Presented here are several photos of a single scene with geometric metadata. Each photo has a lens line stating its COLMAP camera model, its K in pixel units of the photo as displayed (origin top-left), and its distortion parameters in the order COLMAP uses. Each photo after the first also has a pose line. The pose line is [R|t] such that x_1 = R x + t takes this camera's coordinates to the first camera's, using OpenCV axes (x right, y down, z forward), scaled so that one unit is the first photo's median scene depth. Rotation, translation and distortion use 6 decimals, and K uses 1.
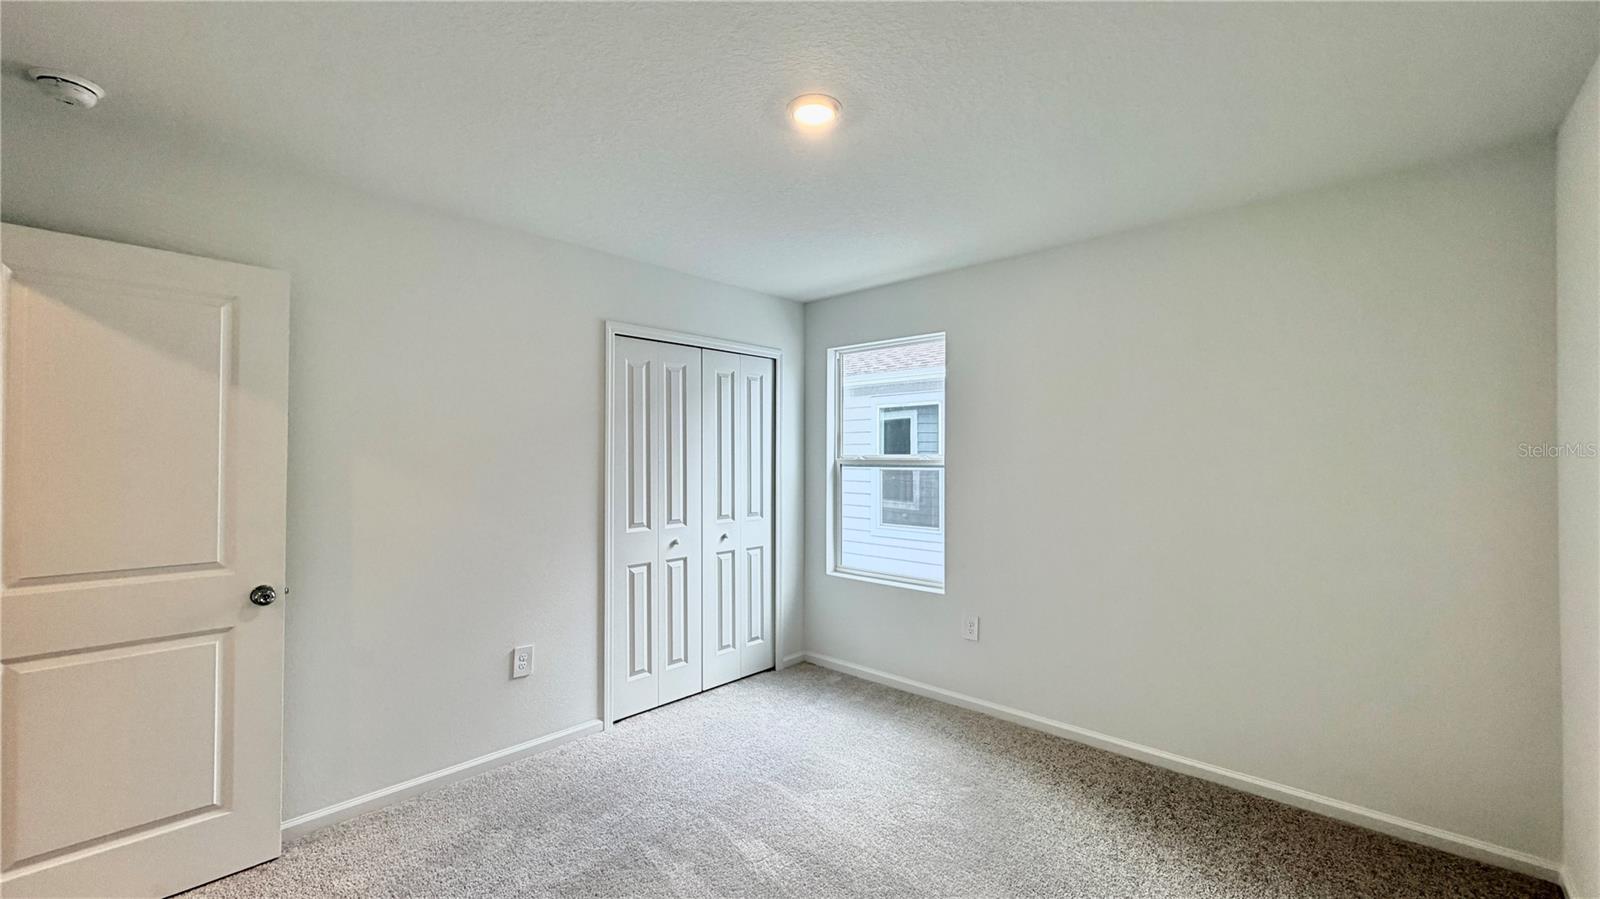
lens RADIAL K [[660.6, 0, 776.7], [0, 660.6, 444.5], [0, 0, 1]] dist [0.029170, 0.000073]
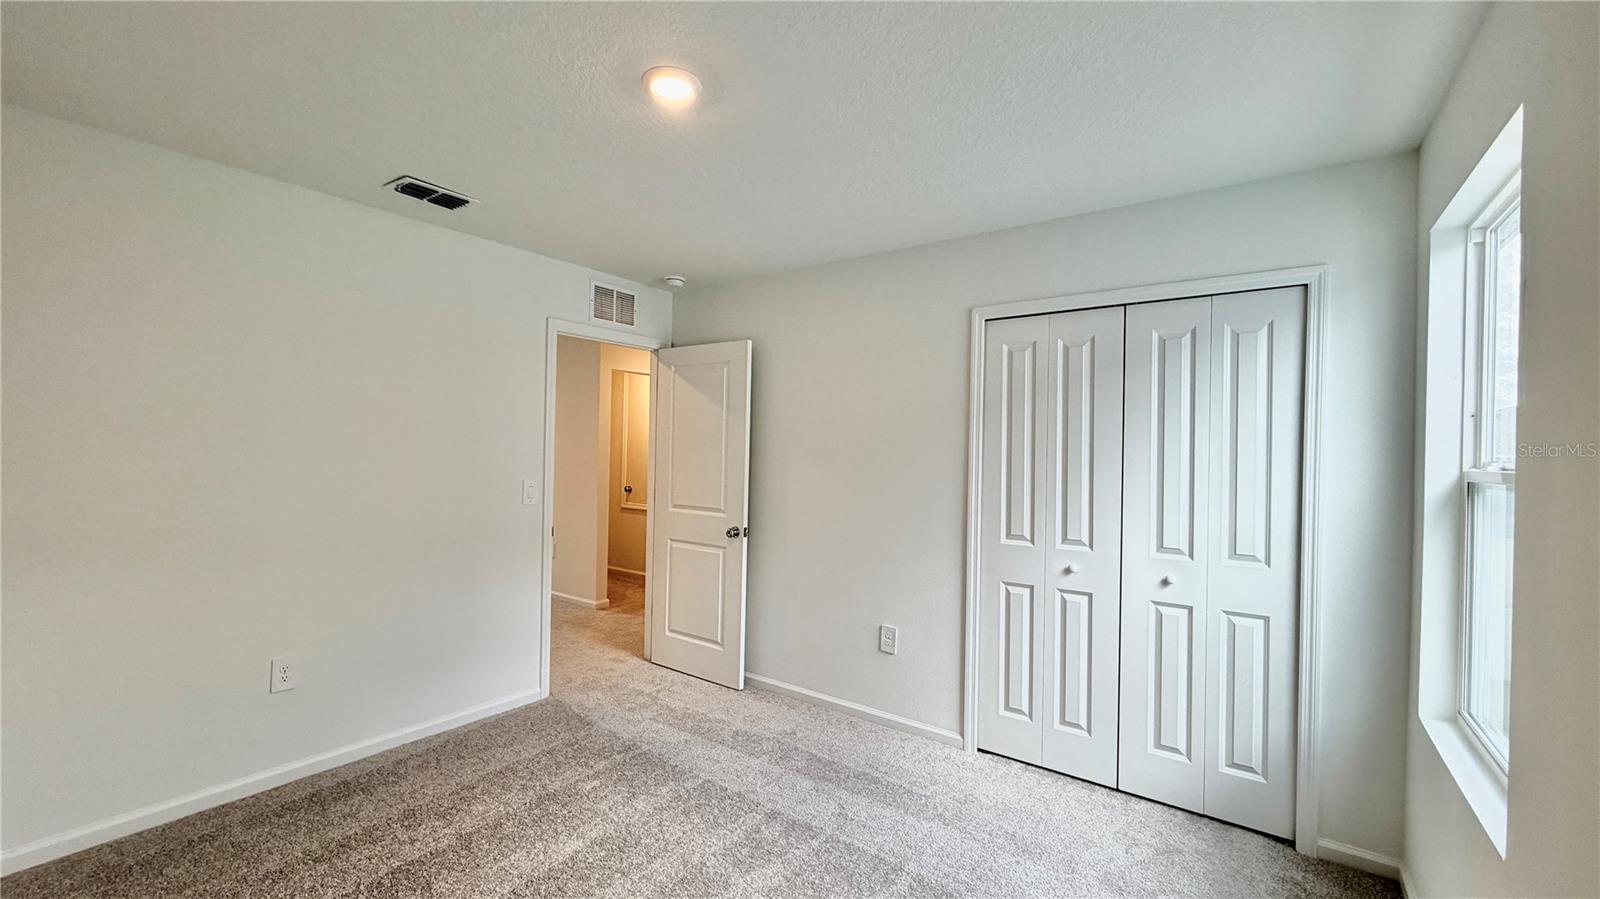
lens RADIAL K [[641.5, 0, 800.0], [0, 641.5, 449.5], [0, 0, 1]] dist [0.014033, -0.000122]
pose [[0.130382, -0.009465, -0.991419, 0.555826], [-0.003452, 0.999944, -0.010001, 0.018541], [0.991458, 0.004726, 0.130342, 0.602159]]
